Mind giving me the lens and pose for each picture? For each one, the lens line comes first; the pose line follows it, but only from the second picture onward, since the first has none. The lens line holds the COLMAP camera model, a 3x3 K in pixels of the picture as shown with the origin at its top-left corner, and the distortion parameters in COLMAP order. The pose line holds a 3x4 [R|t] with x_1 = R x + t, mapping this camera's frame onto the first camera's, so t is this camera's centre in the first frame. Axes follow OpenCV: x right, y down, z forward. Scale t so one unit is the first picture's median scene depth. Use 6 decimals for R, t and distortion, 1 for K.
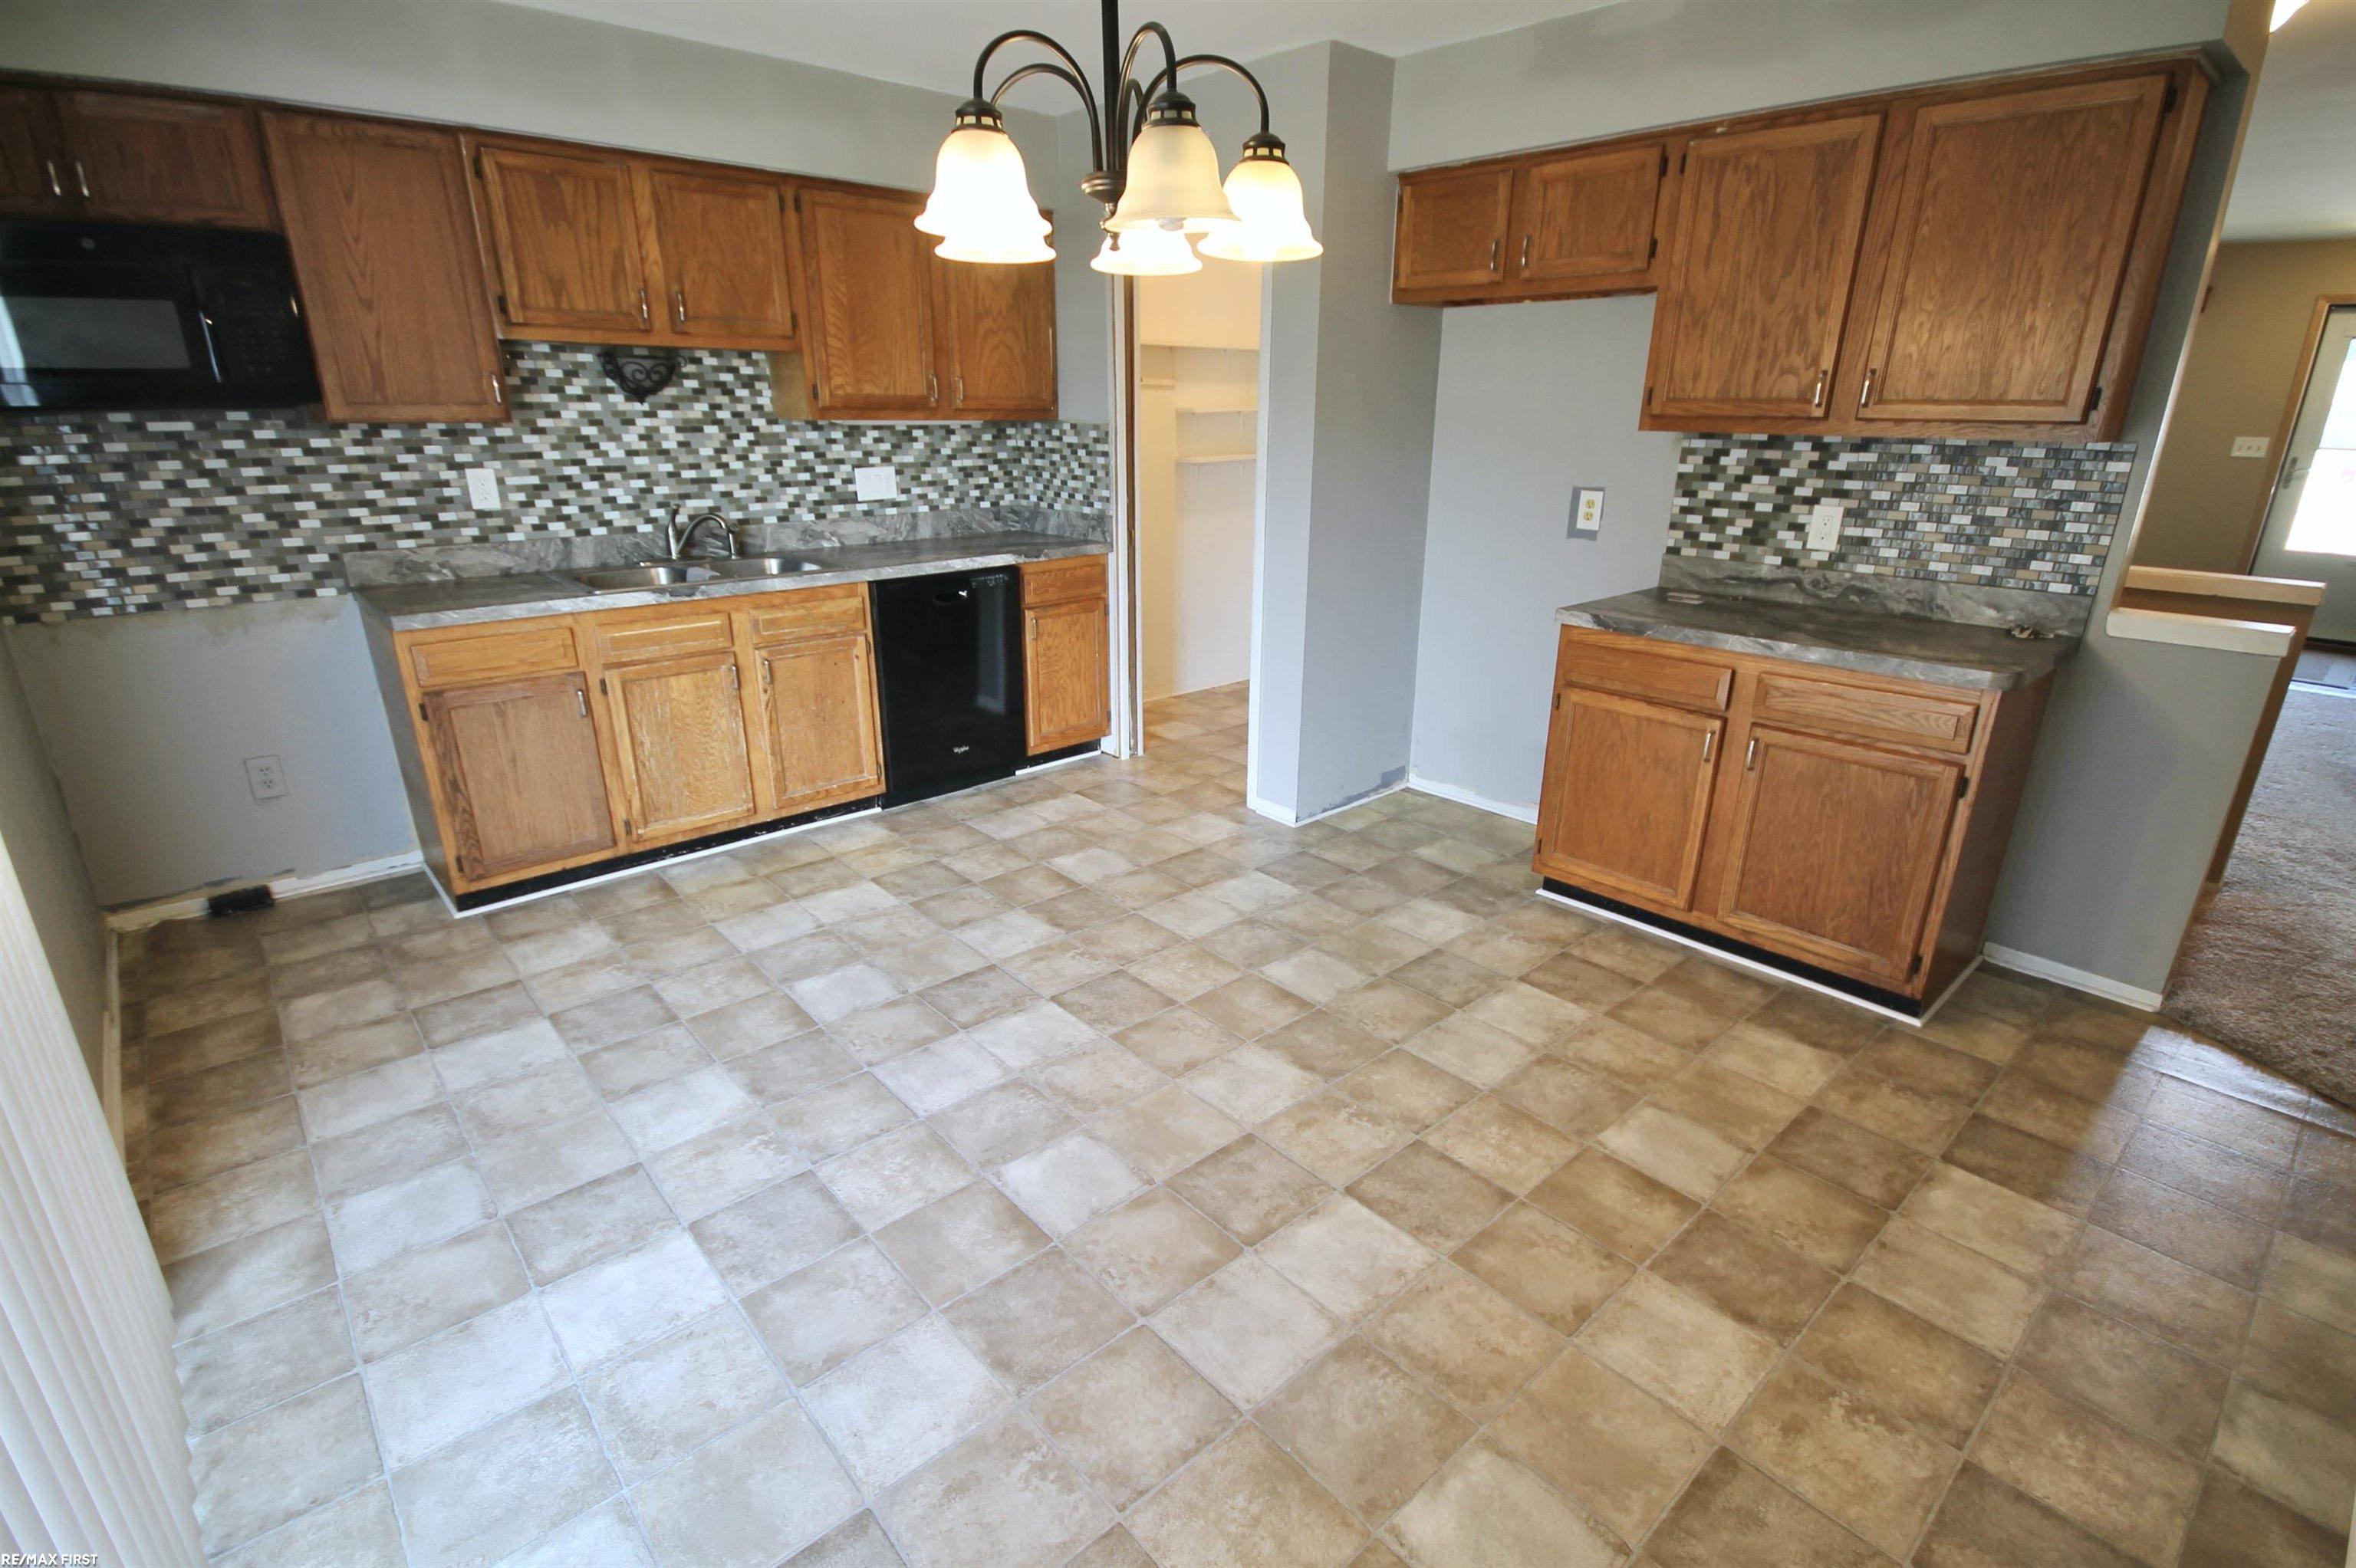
lens RADIAL K [[1117.6, 0, 1190.2], [0, 1117.6, 798.5], [0, 0, 1]] dist [-0.003371, 0.004433]
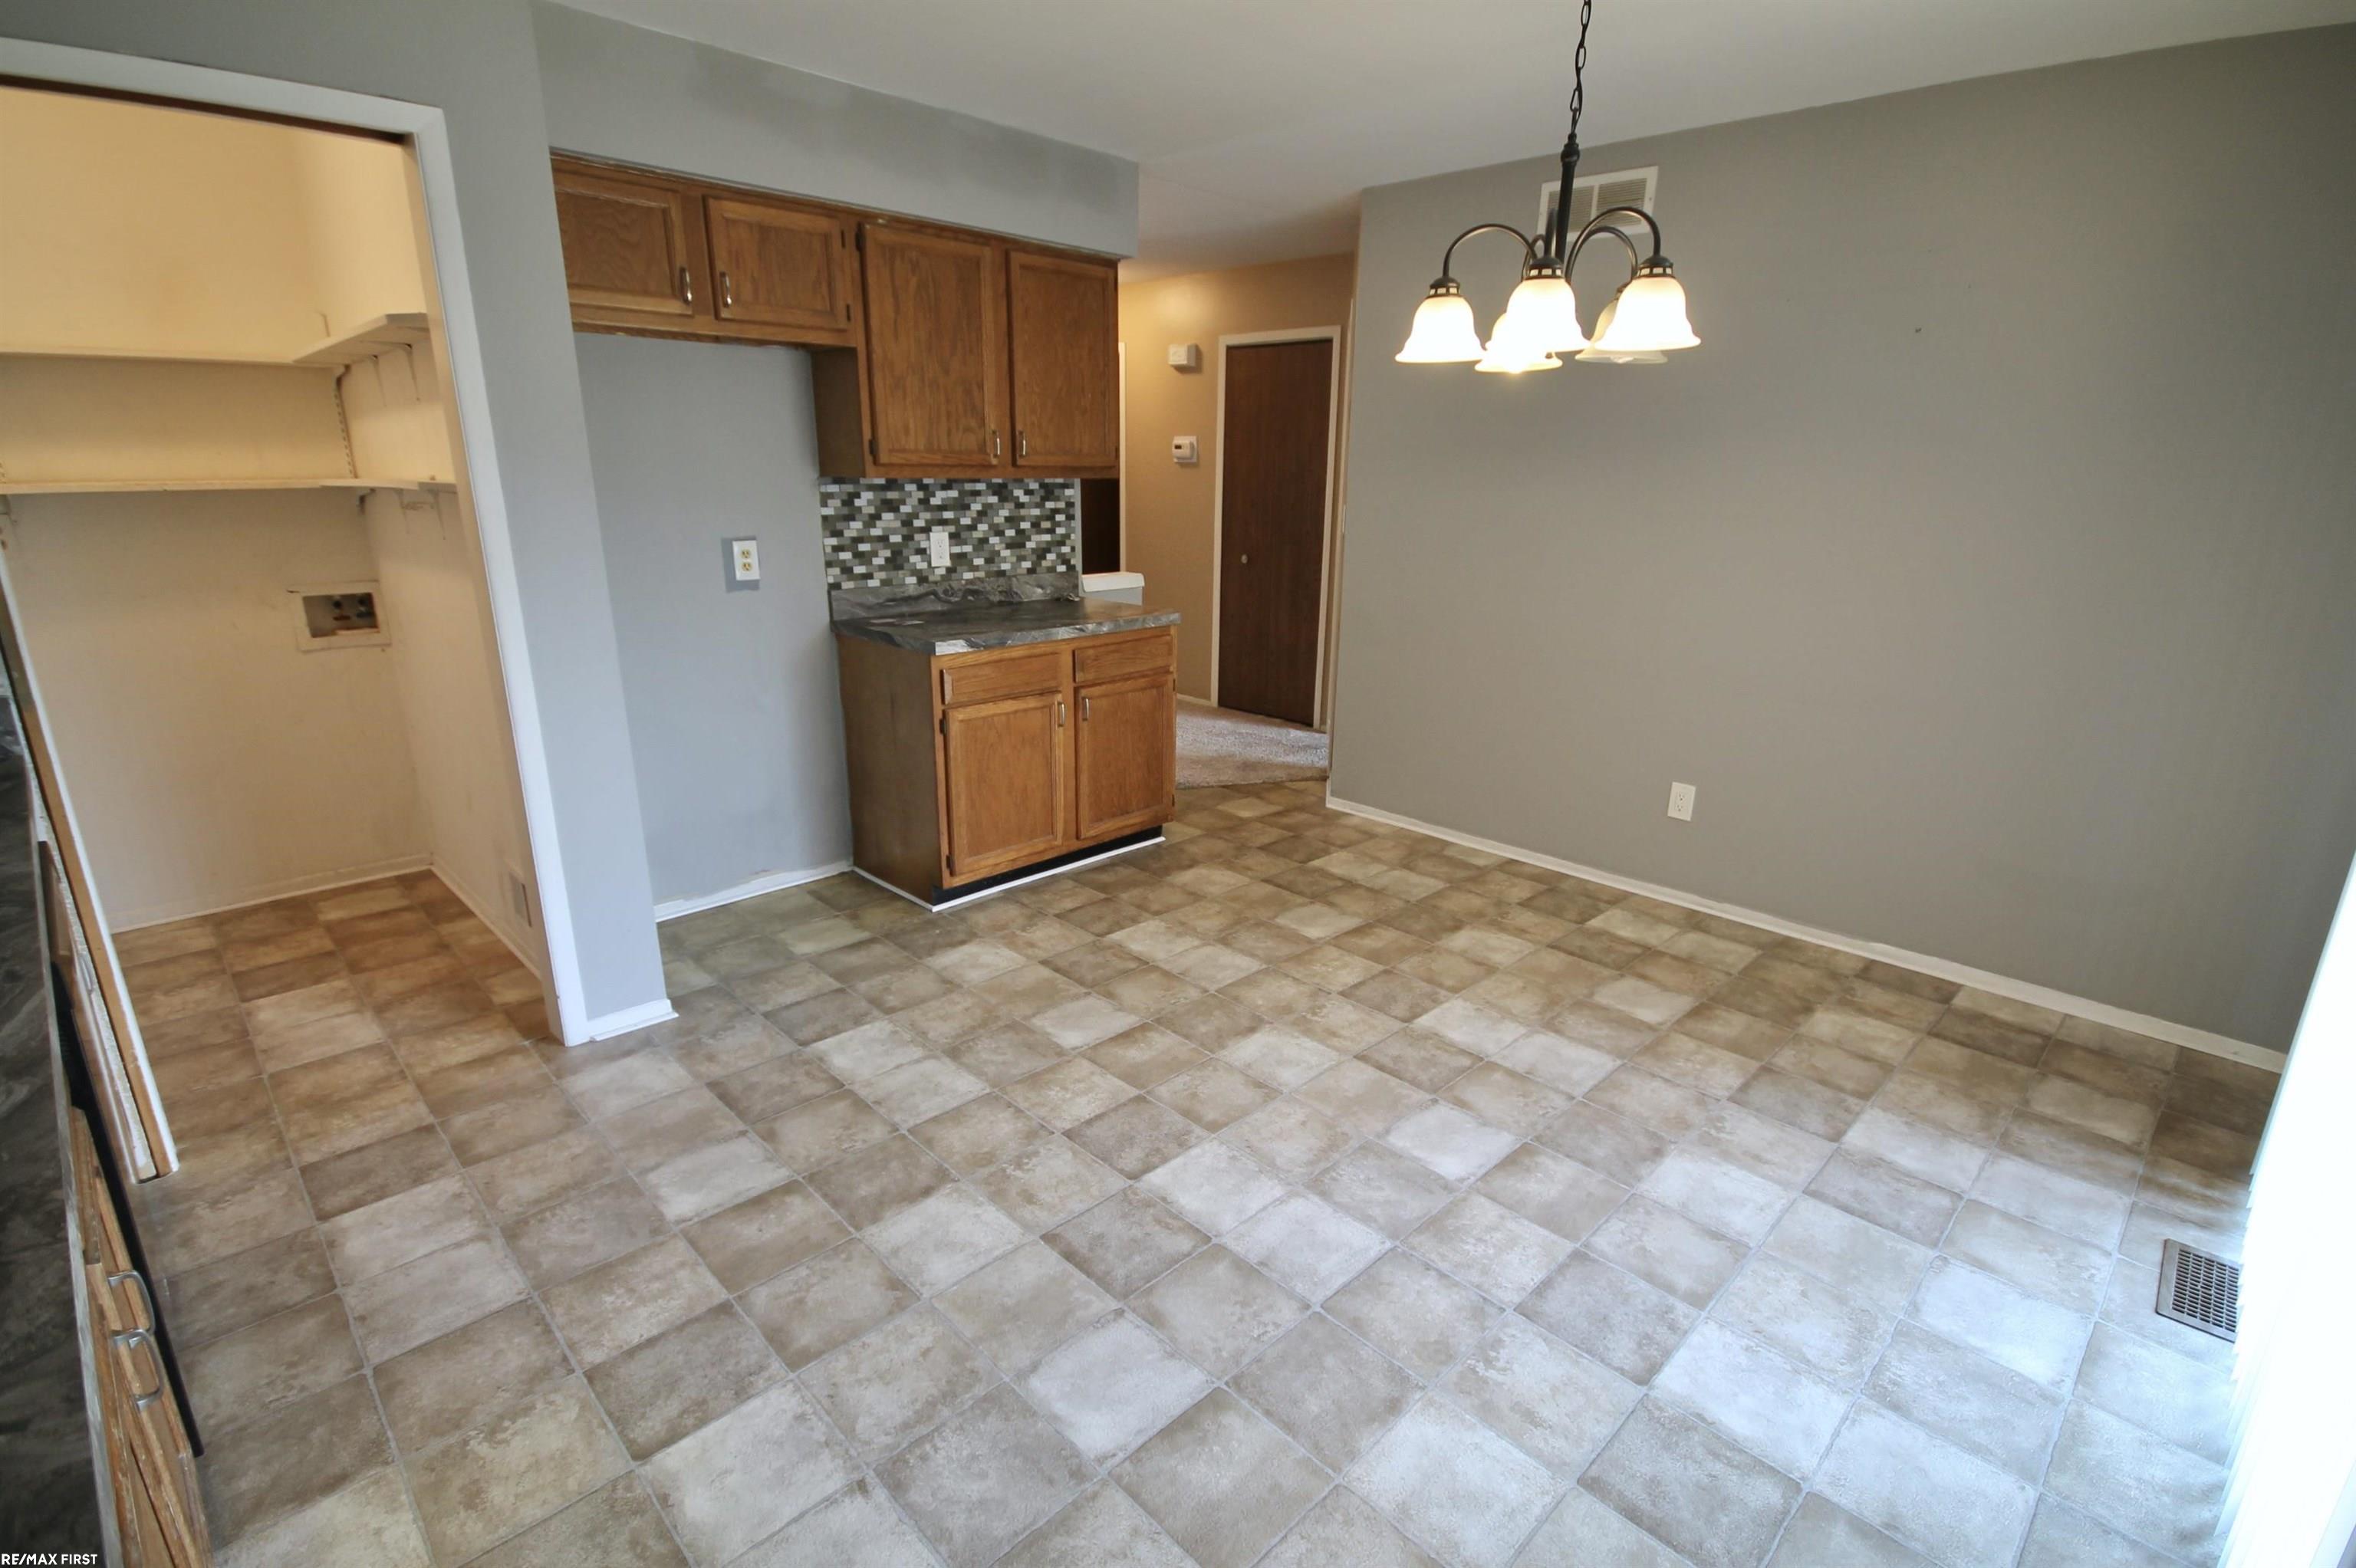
lens RADIAL K [[1117.6, 0, 1190.2], [0, 1117.6, 798.5], [0, 0, 1]] dist [-0.003371, 0.004433]
pose [[-0.052945, -0.299331, 0.952679, -0.786613], [0.319518, 0.898785, 0.300155, -0.291312], [-0.946100, 0.320290, 0.048055, 0.794109]]
